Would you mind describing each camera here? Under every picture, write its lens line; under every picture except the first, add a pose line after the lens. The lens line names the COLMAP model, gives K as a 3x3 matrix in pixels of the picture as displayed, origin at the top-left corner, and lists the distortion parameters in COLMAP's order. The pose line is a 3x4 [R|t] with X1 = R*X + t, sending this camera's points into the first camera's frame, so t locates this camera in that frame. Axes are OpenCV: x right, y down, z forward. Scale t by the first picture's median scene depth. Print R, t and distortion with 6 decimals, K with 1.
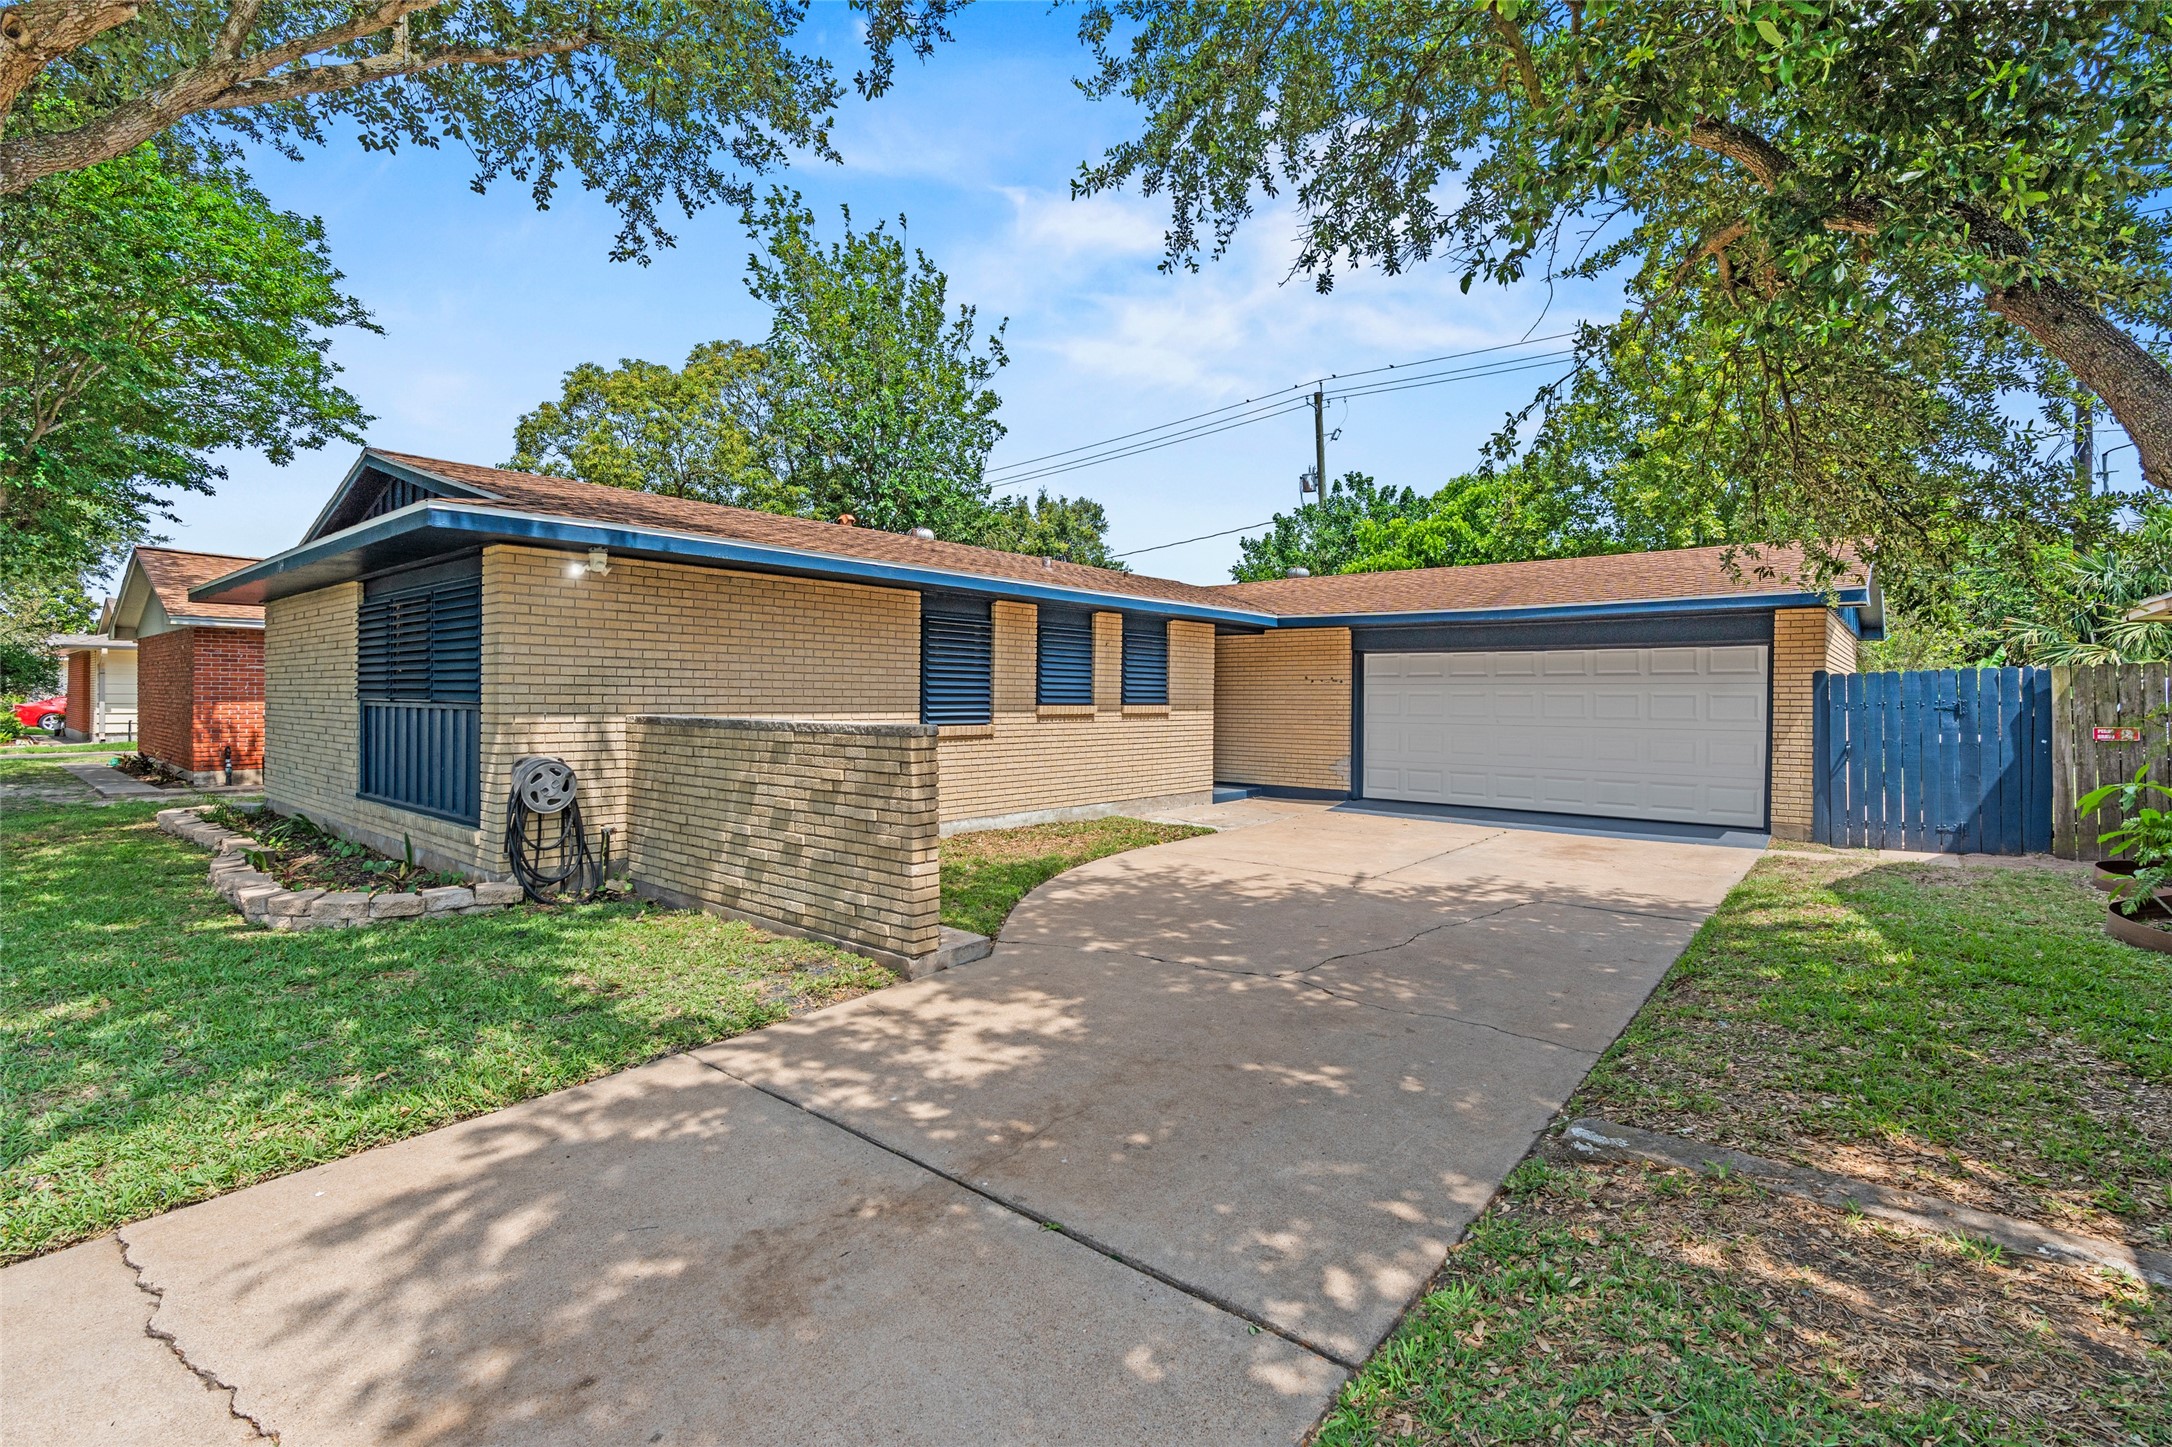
lens RADIAL K [[977.9, 0, 1088.0], [0, 977.9, 698.2], [0, 0, 1]] dist [-0.023251, -0.000098]
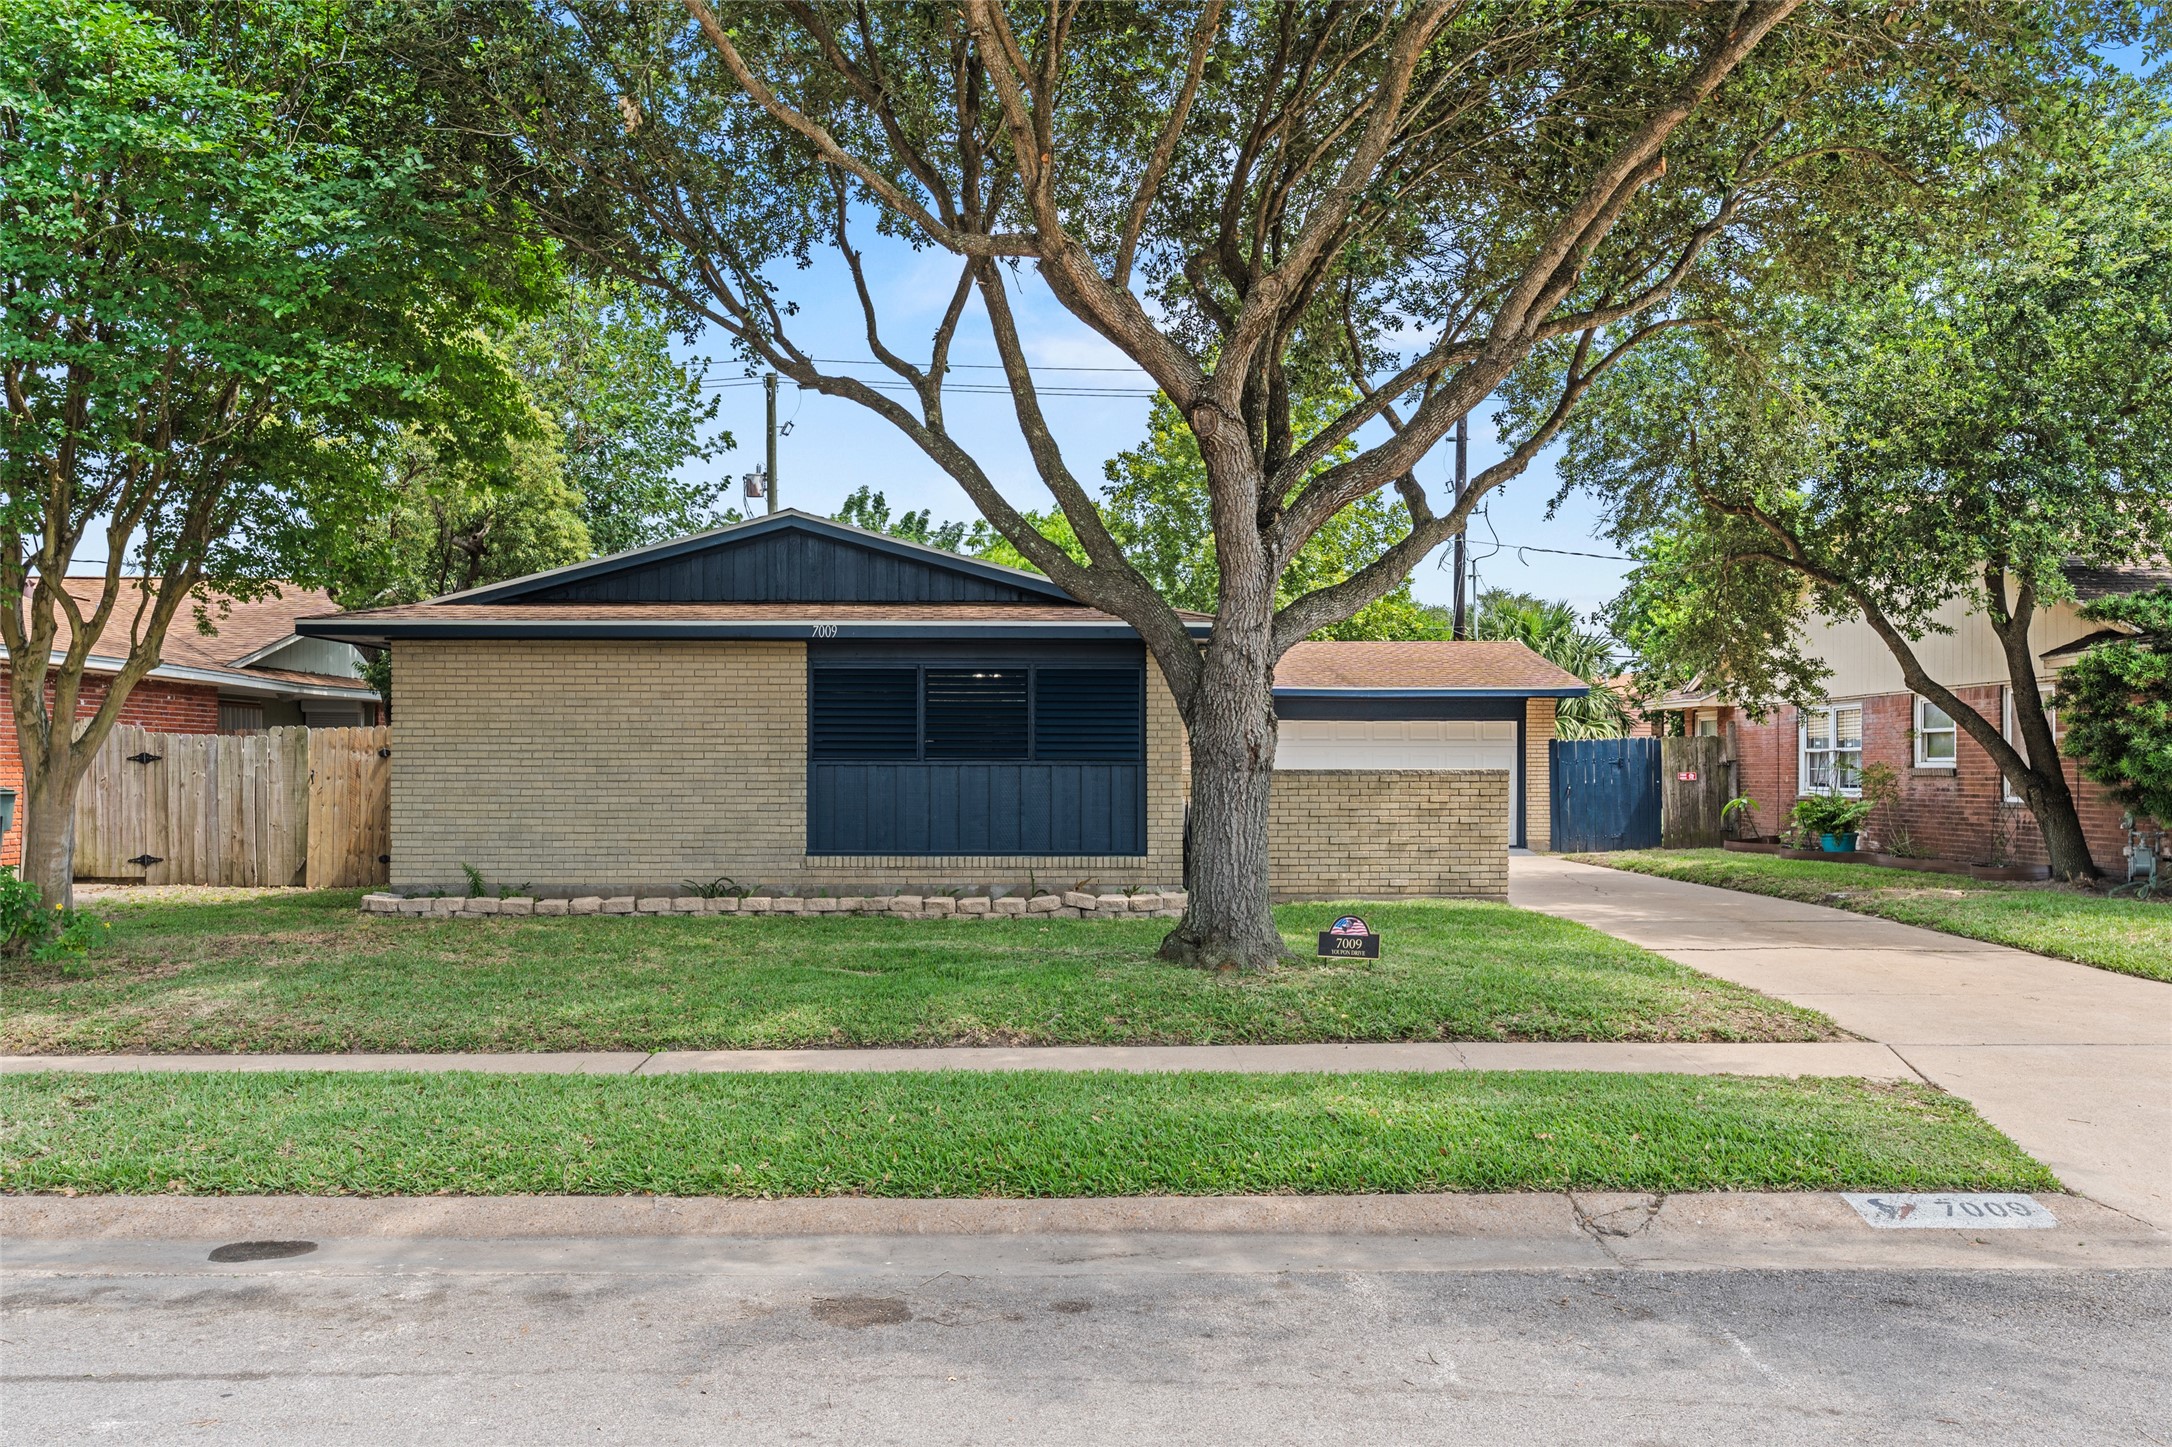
lens RADIAL K [[1557.3, 0, 1027.6], [0, 1557.3, 673.3], [0, 0, 1]] dist [0.007515, 0.002469]
pose [[0.770791, 0.032160, 0.636276, -1.623800], [0.005697, 0.998337, -0.057361, 0.006660], [-0.637062, 0.047838, 0.769326, -0.414789]]
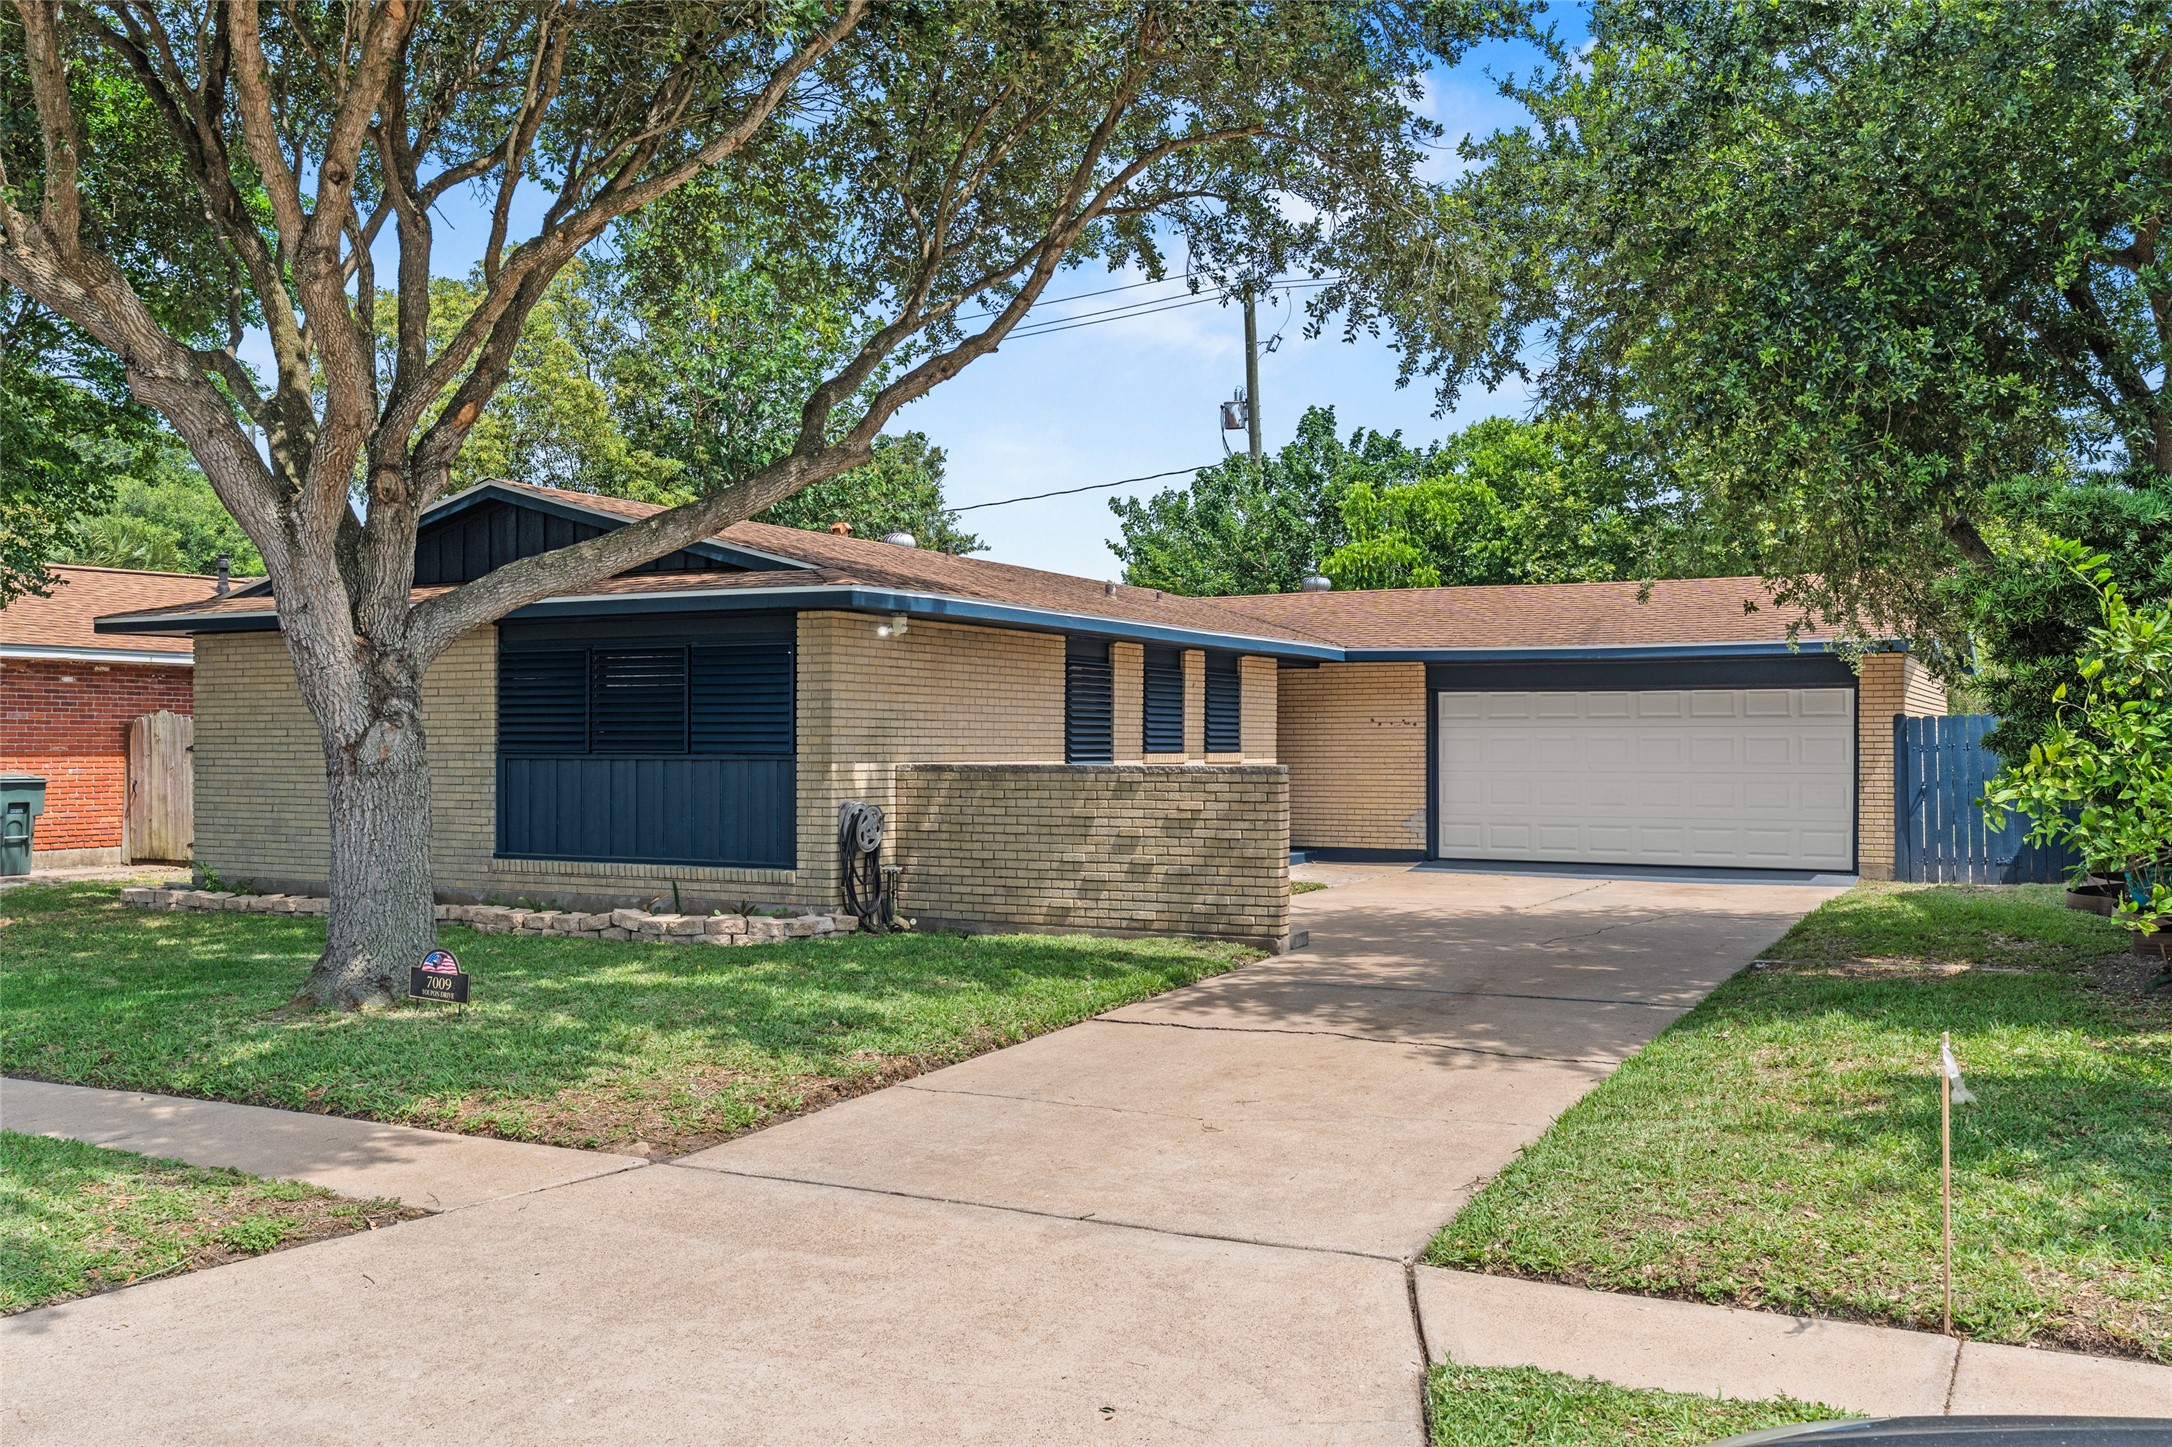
lens RADIAL K [[1859.4, 0, 1086.0], [0, 1859.4, 723.5], [0, 0, 1]] dist [-0.004035, -0.000766]
pose [[0.978077, -0.004529, 0.208193, -0.572654], [0.006915, 0.999918, -0.010736, -0.002931], [-0.208128, 0.011941, 0.978029, -0.862395]]
